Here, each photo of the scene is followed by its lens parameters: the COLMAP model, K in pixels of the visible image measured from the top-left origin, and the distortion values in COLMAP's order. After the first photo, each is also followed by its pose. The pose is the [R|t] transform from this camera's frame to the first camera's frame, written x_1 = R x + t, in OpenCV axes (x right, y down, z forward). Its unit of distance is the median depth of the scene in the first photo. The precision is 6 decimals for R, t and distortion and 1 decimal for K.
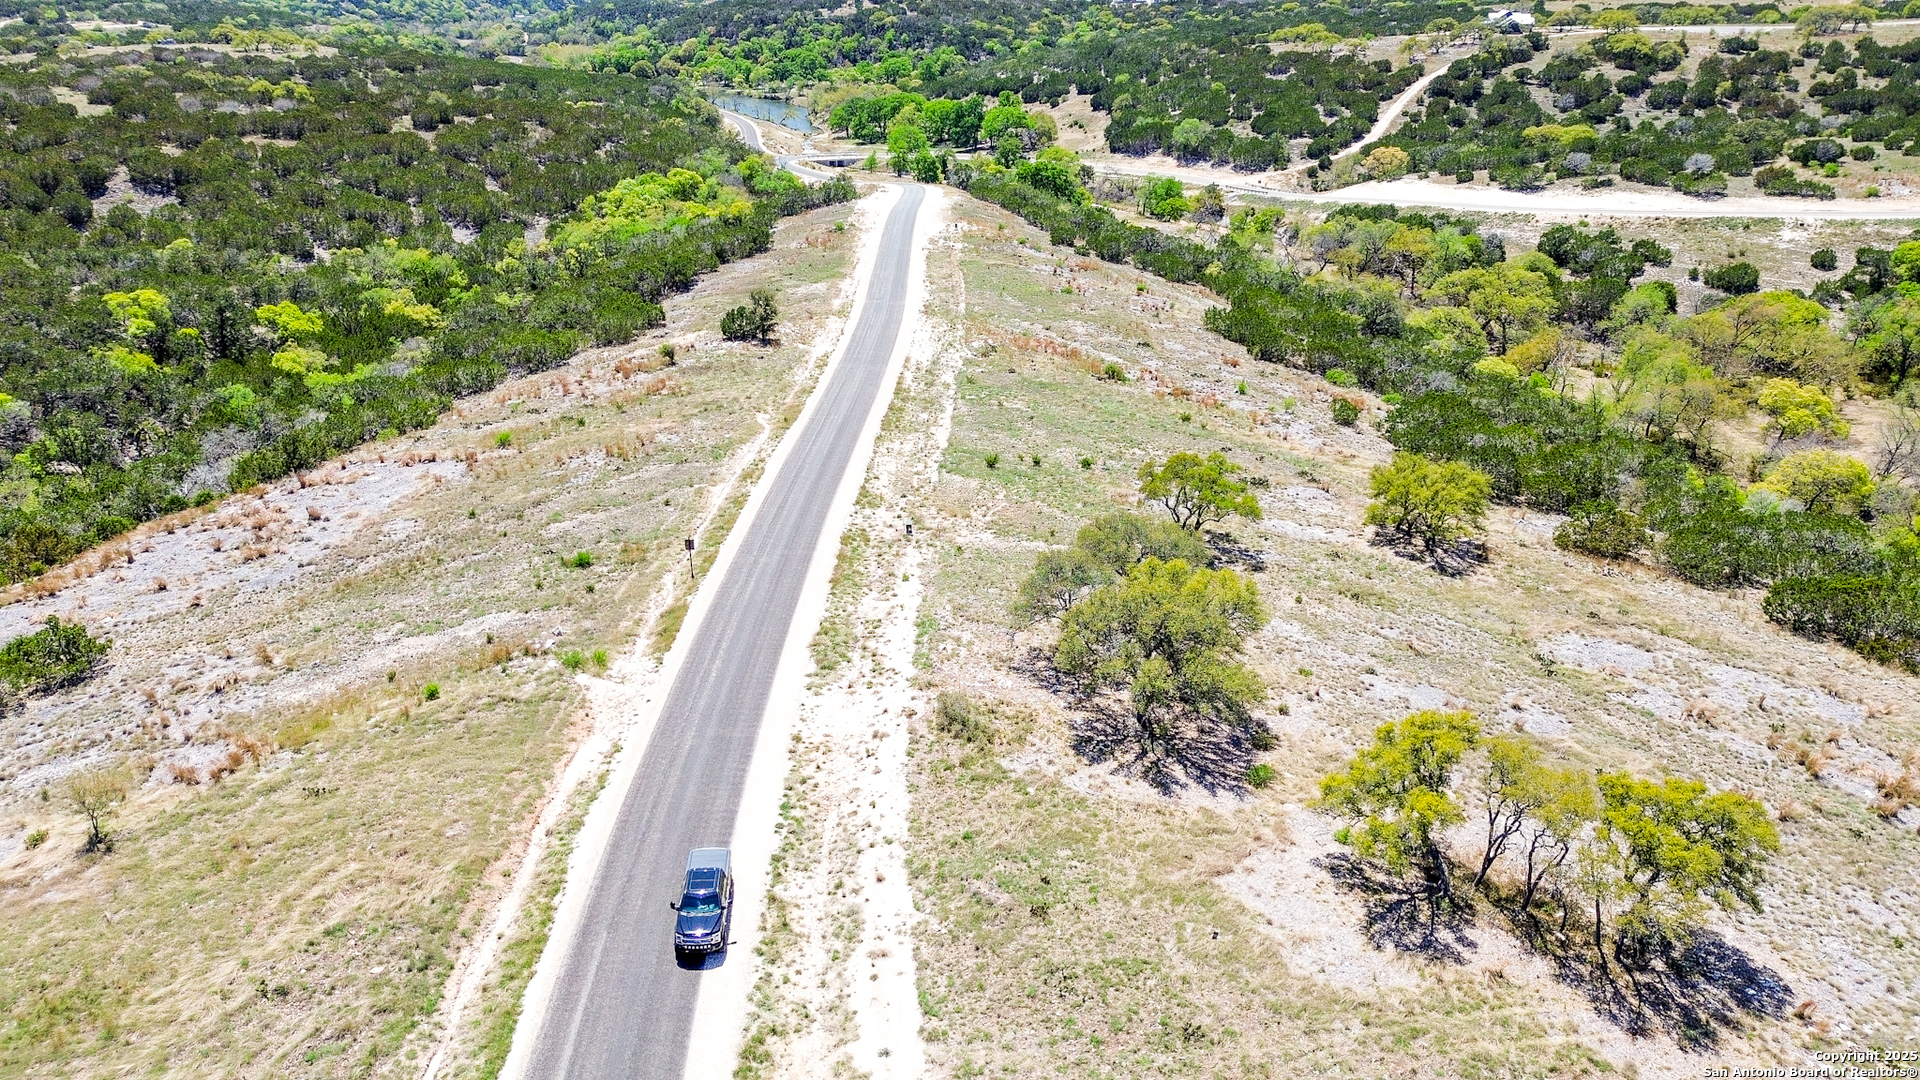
lens RADIAL K [[1348.7, 0, 954.5], [0, 1348.7, 527.2], [0, 0, 1]] dist [0.078734, -0.085490]
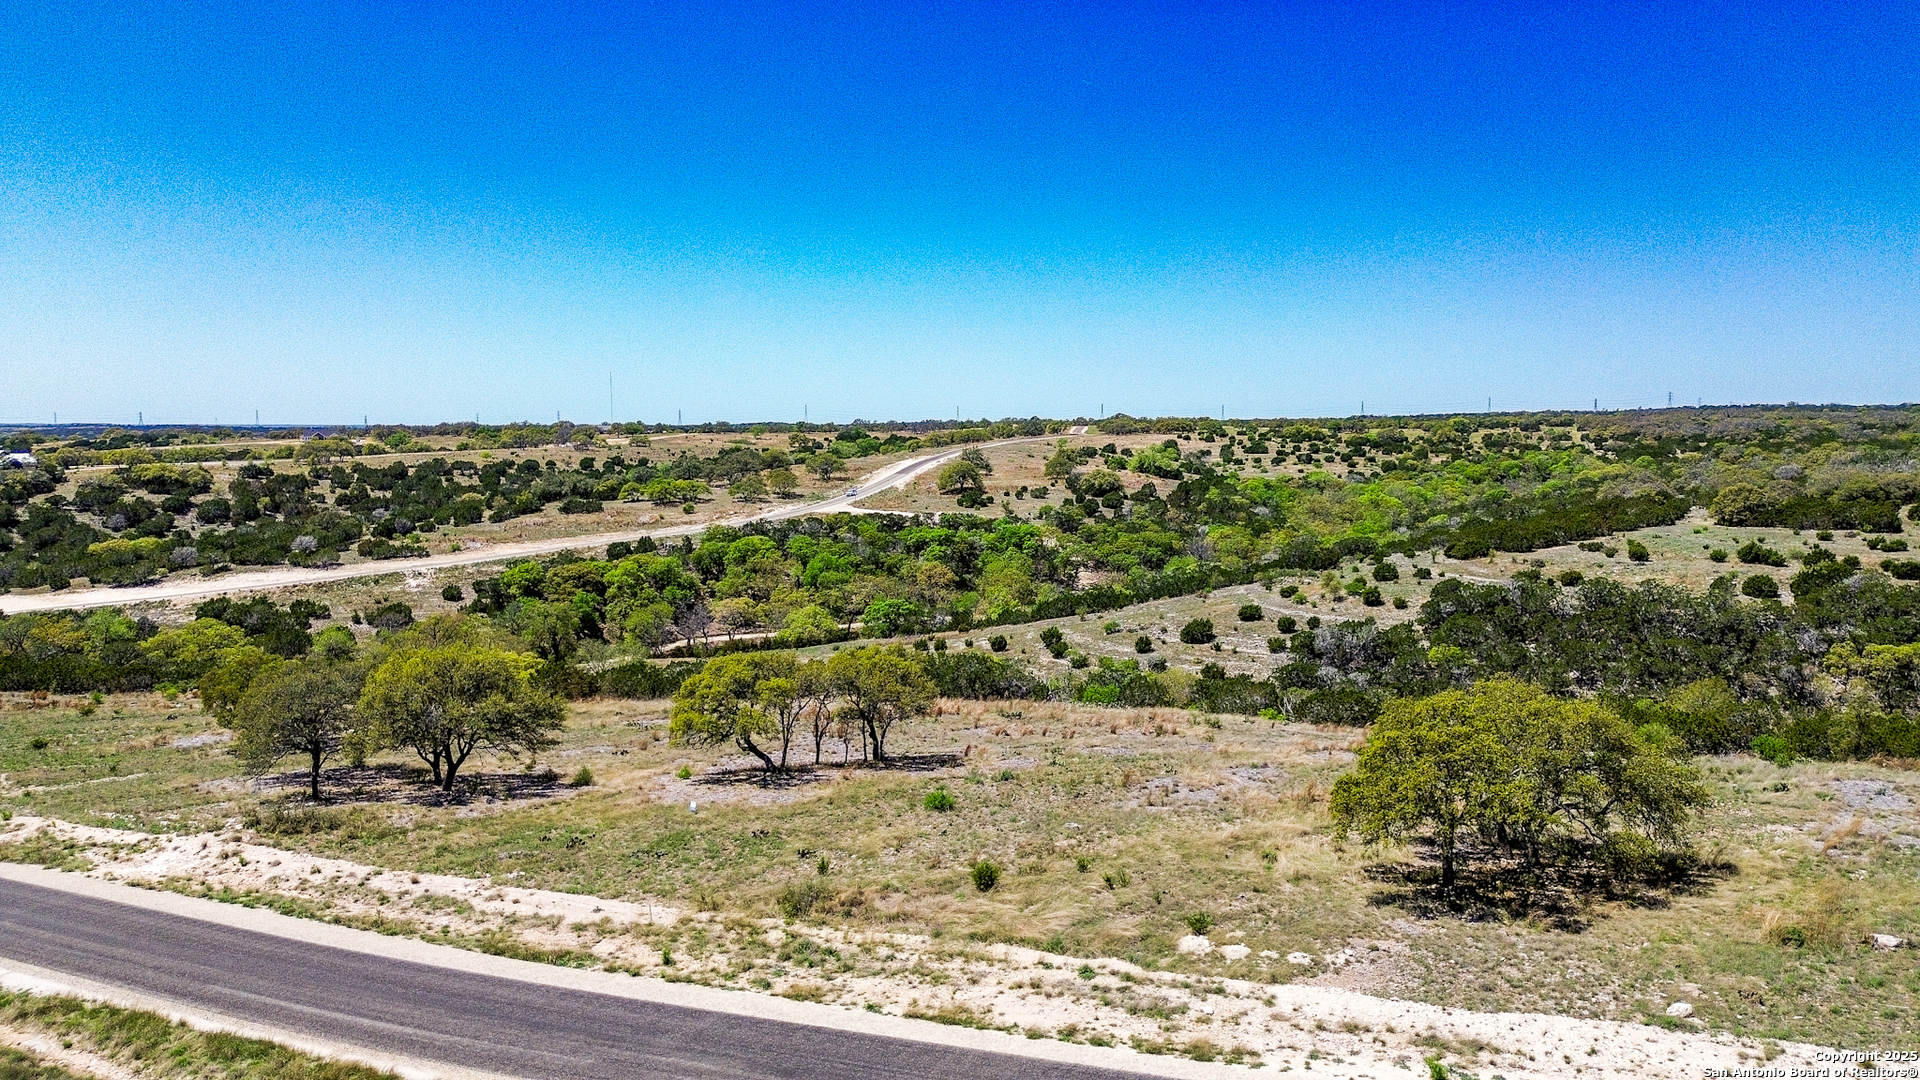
lens RADIAL K [[1348.7, 0, 956.5], [0, 1348.7, 535.8], [0, 0, 1]] dist [0.078734, -0.085490]
pose [[0.516627, -0.063851, 0.853827, -0.140961], [0.335248, 0.932681, -0.133101, 0.058485], [-0.787849, 0.355007, 0.503254, 0.016289]]
